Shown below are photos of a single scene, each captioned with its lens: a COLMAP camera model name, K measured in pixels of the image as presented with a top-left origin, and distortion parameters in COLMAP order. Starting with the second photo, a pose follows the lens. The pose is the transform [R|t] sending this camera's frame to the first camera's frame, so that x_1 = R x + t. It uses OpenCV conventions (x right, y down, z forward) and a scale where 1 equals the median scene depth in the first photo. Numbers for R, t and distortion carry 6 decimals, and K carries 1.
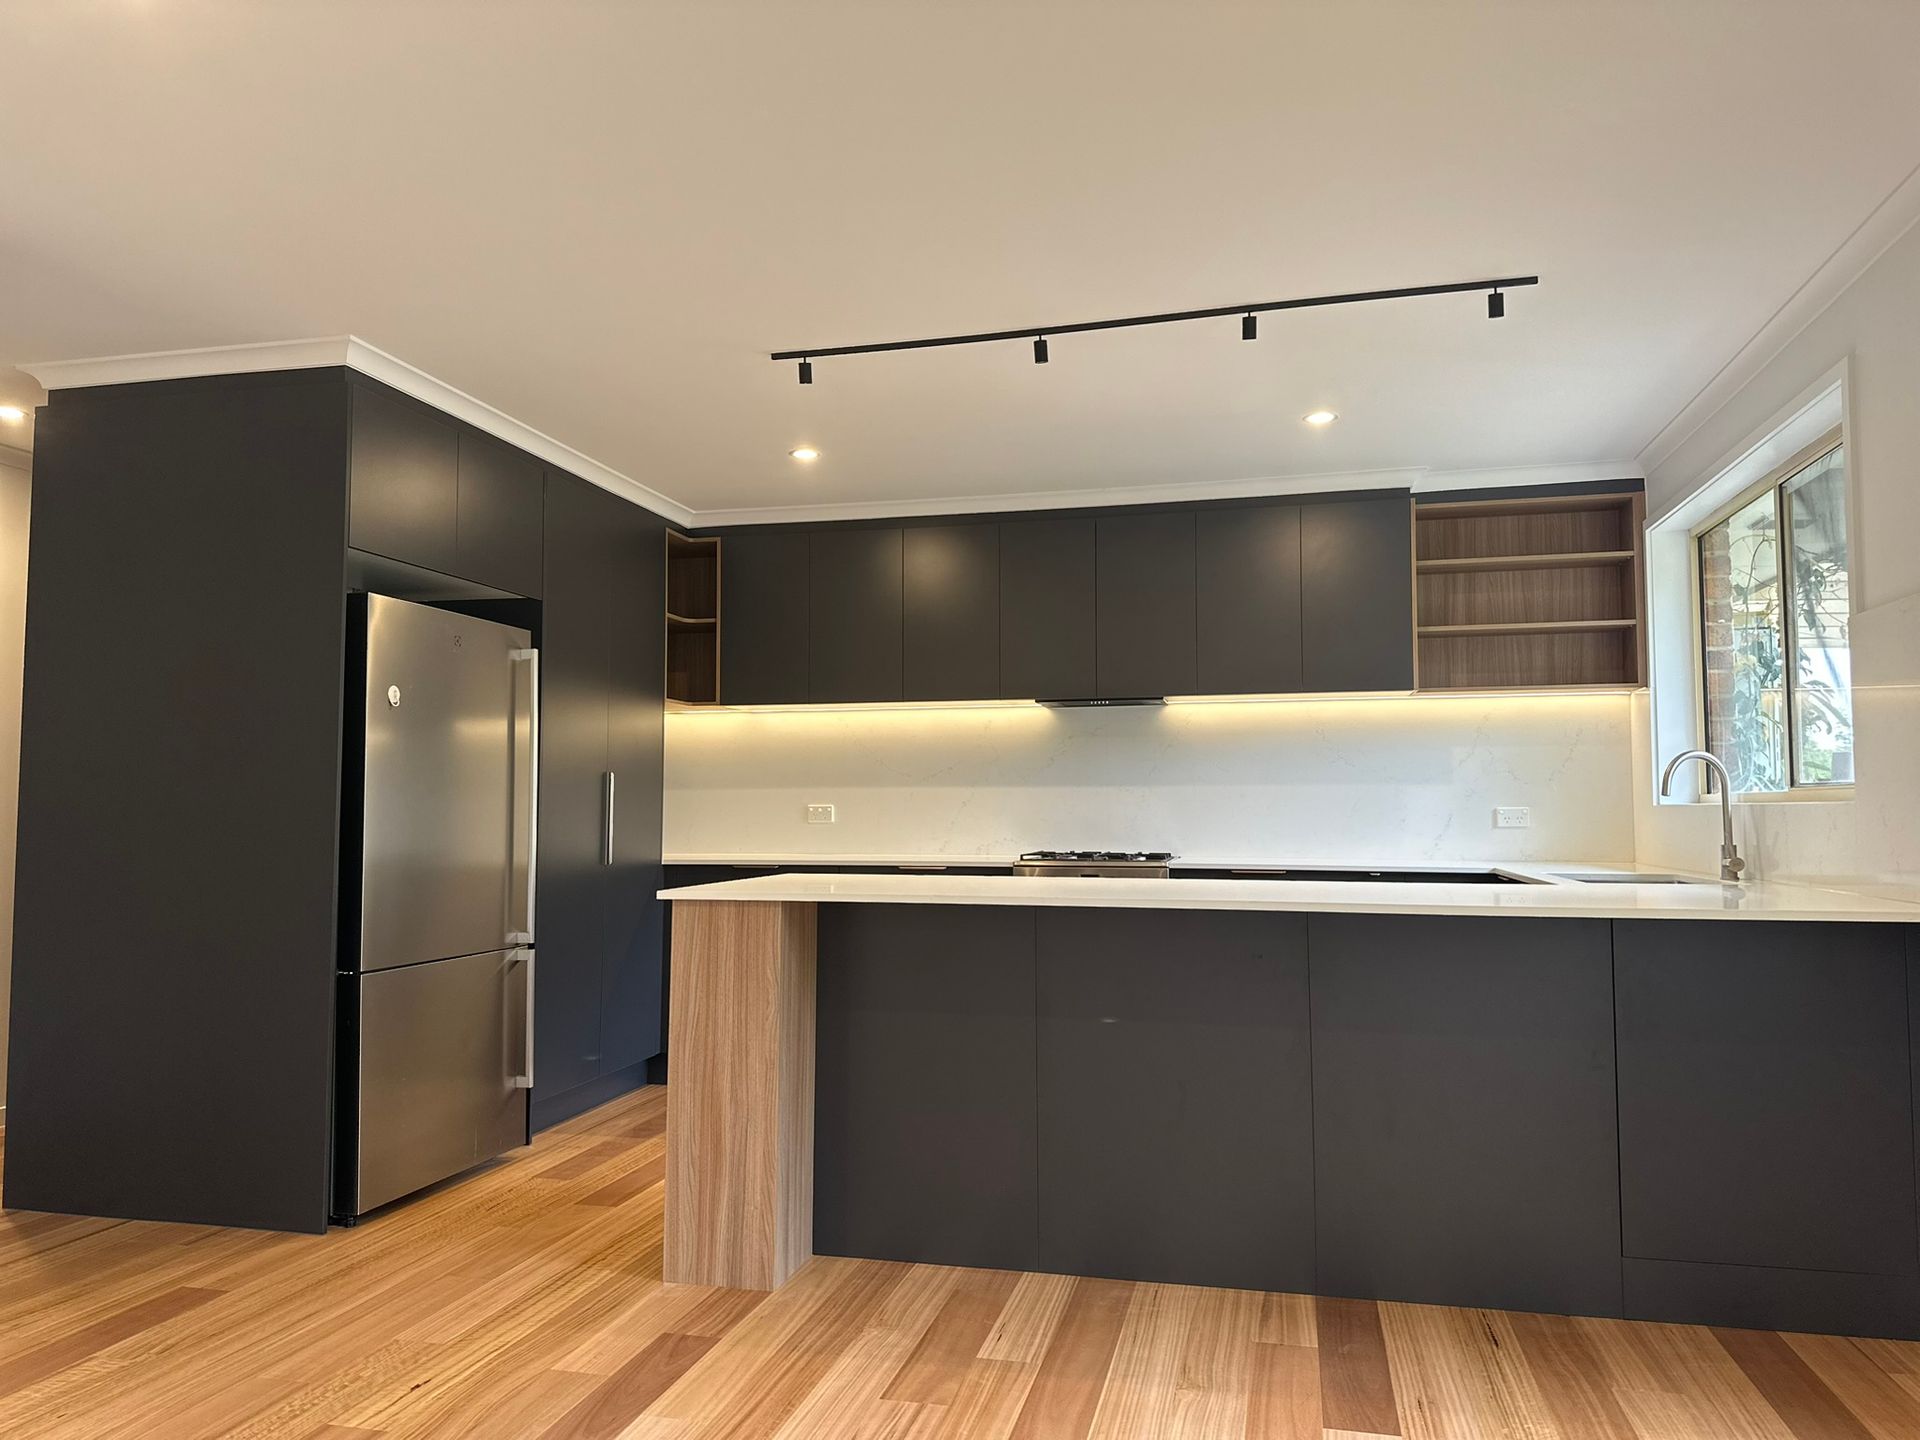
lens RADIAL K [[1351.9, 0, 960.3], [0, 1351.9, 718.7], [0, 0, 1]] dist [0.077084, -0.066946]
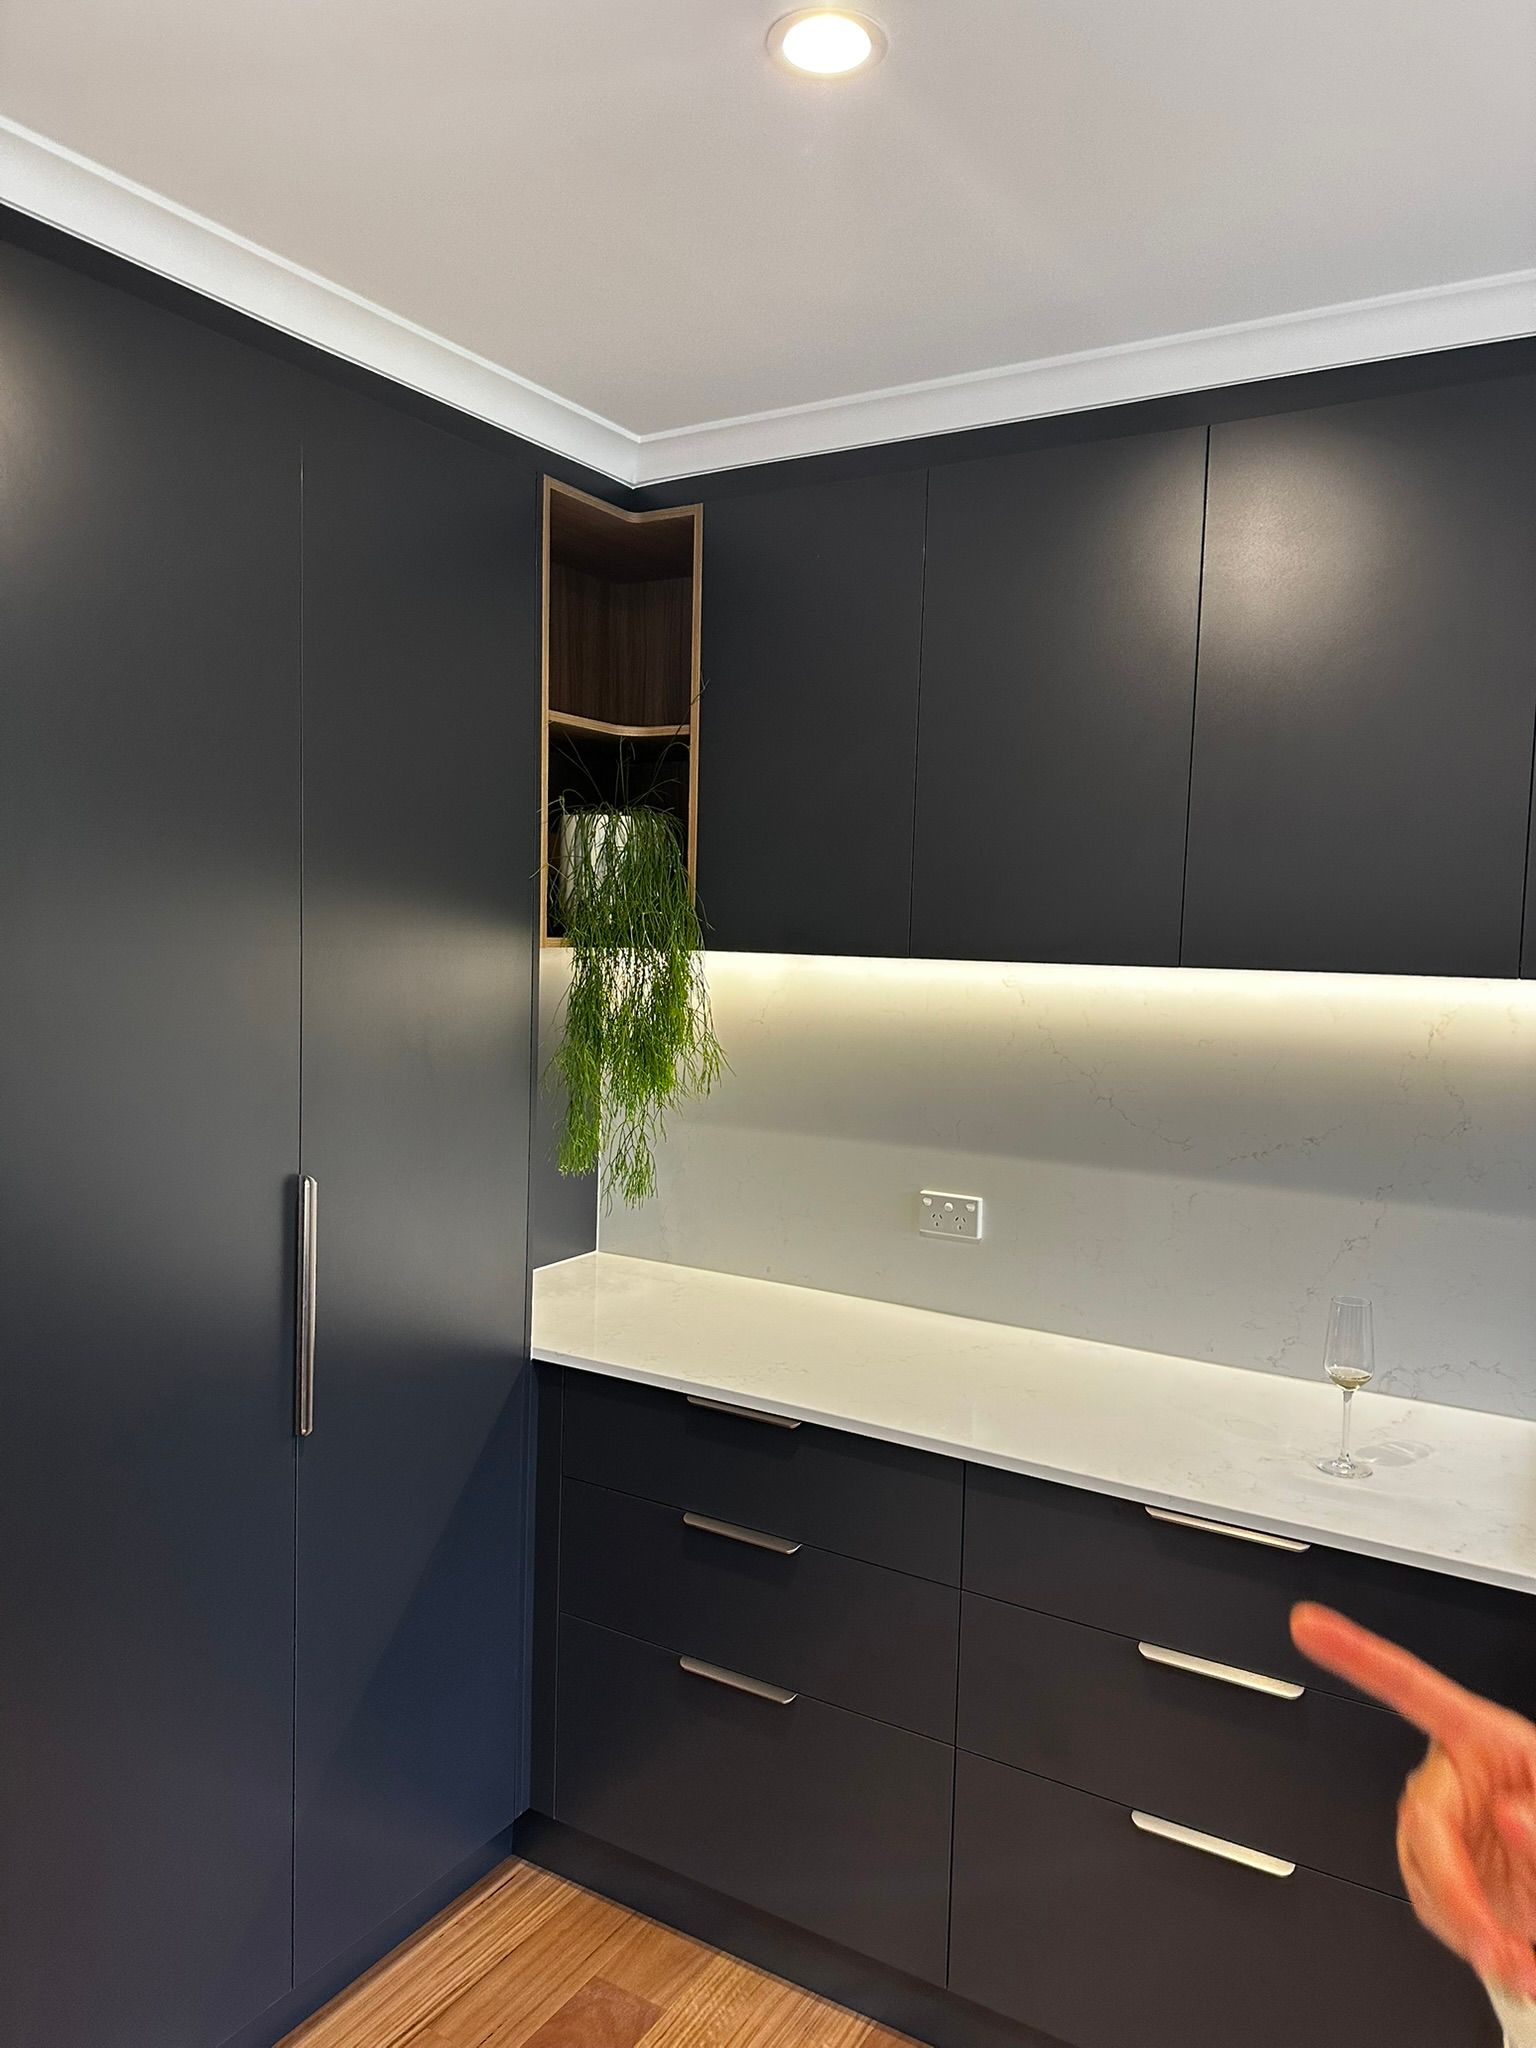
lens RADIAL K [[1442.0, 0, 747.5], [0, 1442.0, 1045.3], [0, 0, 1]] dist [0.077084, -0.066946]
pose [[0.948146, 0.053323, -0.313330, -0.037634], [-0.004855, 0.988141, 0.153474, -0.060513], [0.317798, -0.143995, 0.937160, 0.778678]]
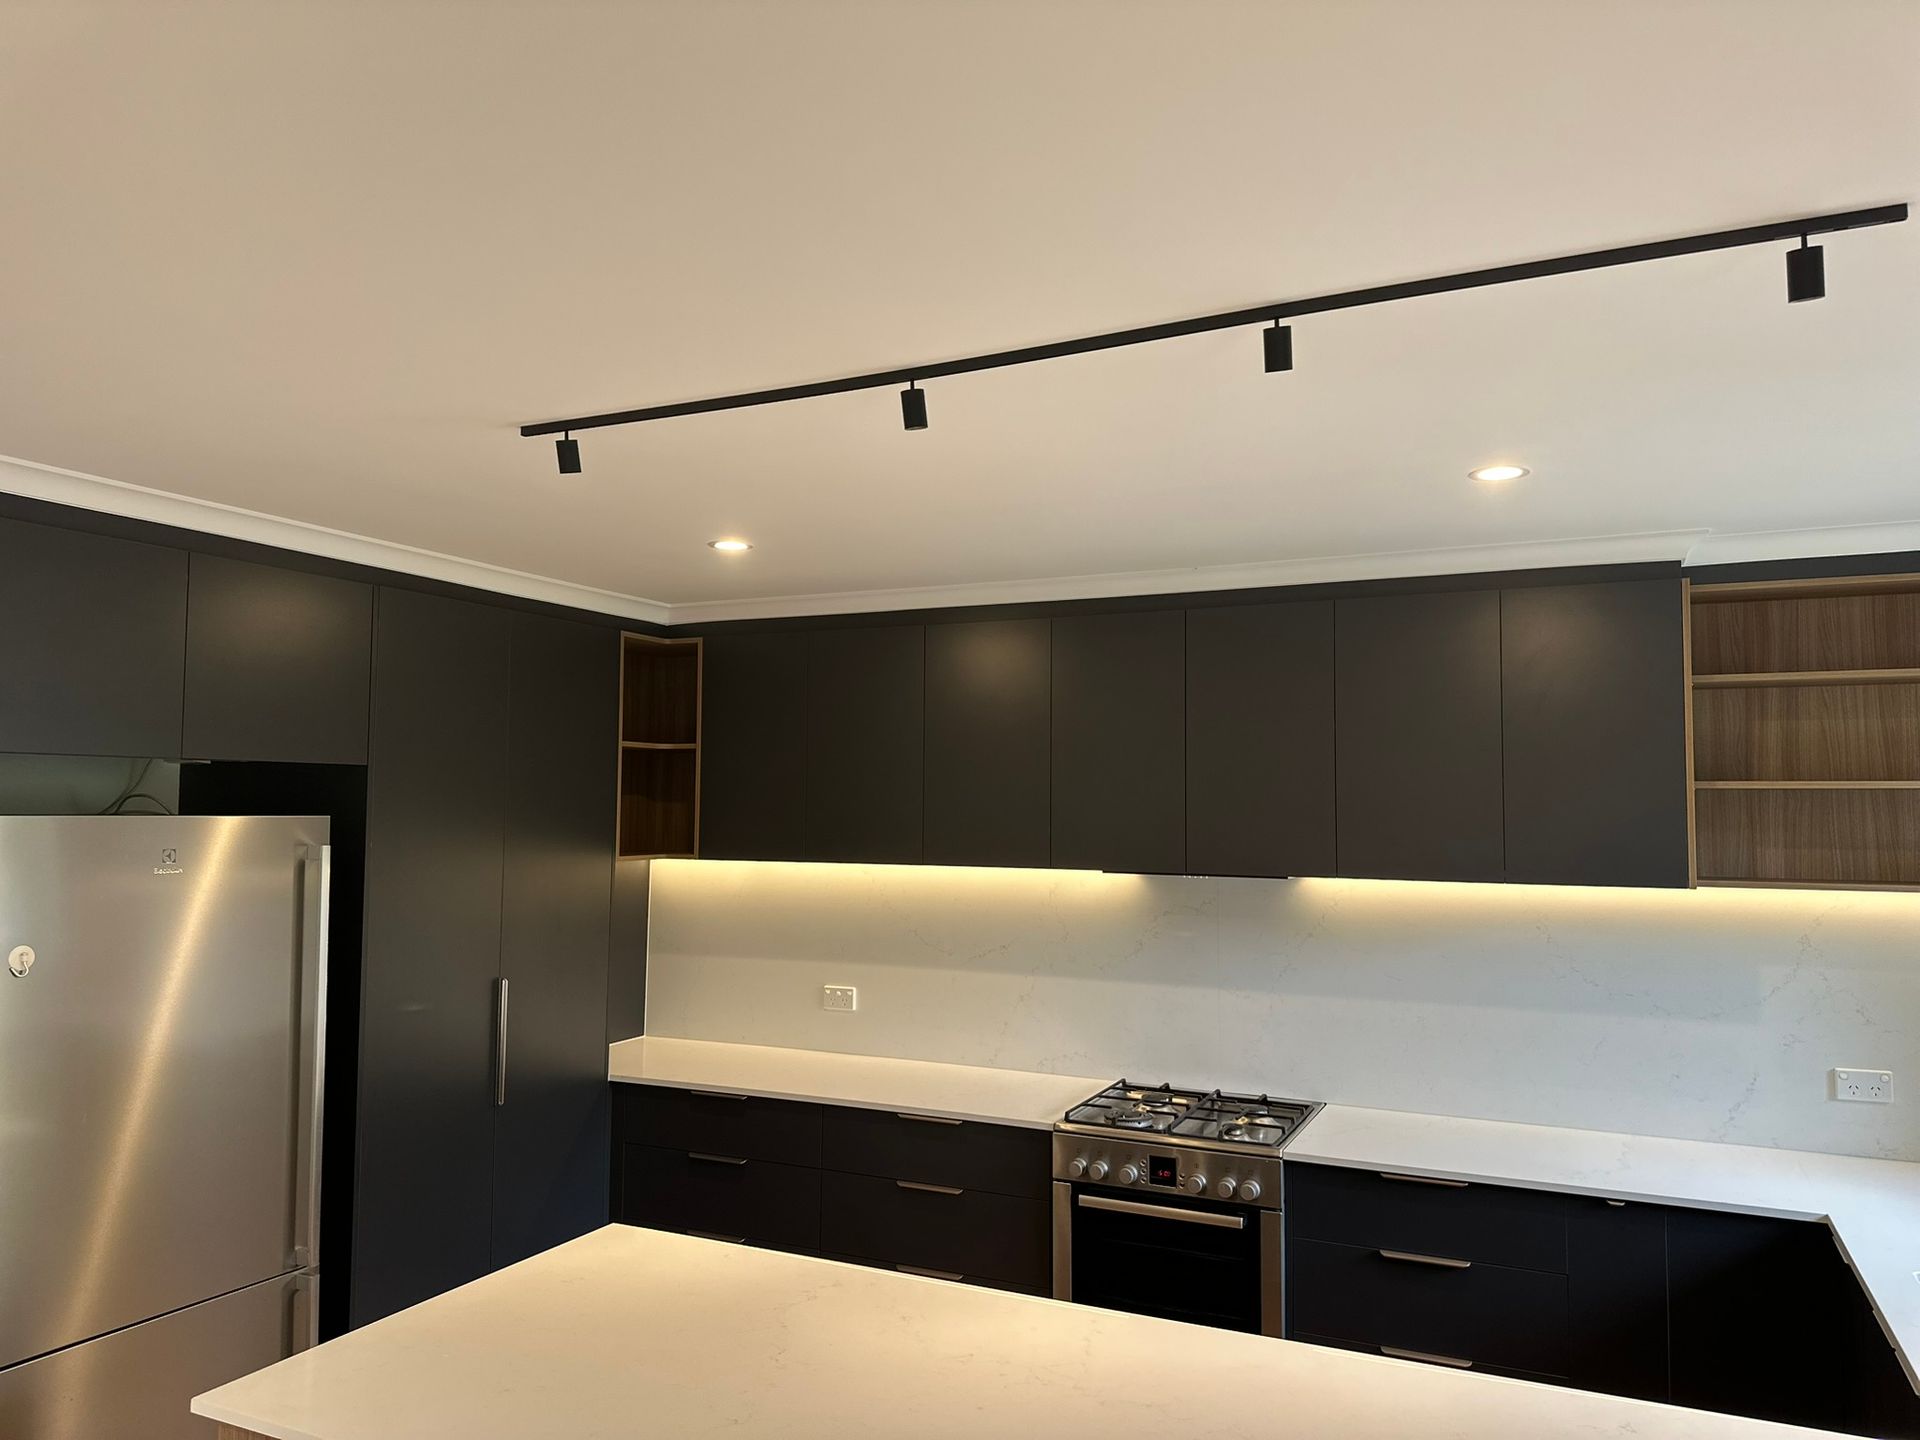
lens RADIAL K [[1351.9, 0, 965.7], [0, 1351.9, 720.7], [0, 0, 1]] dist [0.077084, -0.066946]
pose [[0.980307, -0.004248, -0.197435, 0.153386], [0.005262, 0.999976, 0.004613, -0.116169], [0.197411, -0.005561, 0.980305, 0.366966]]
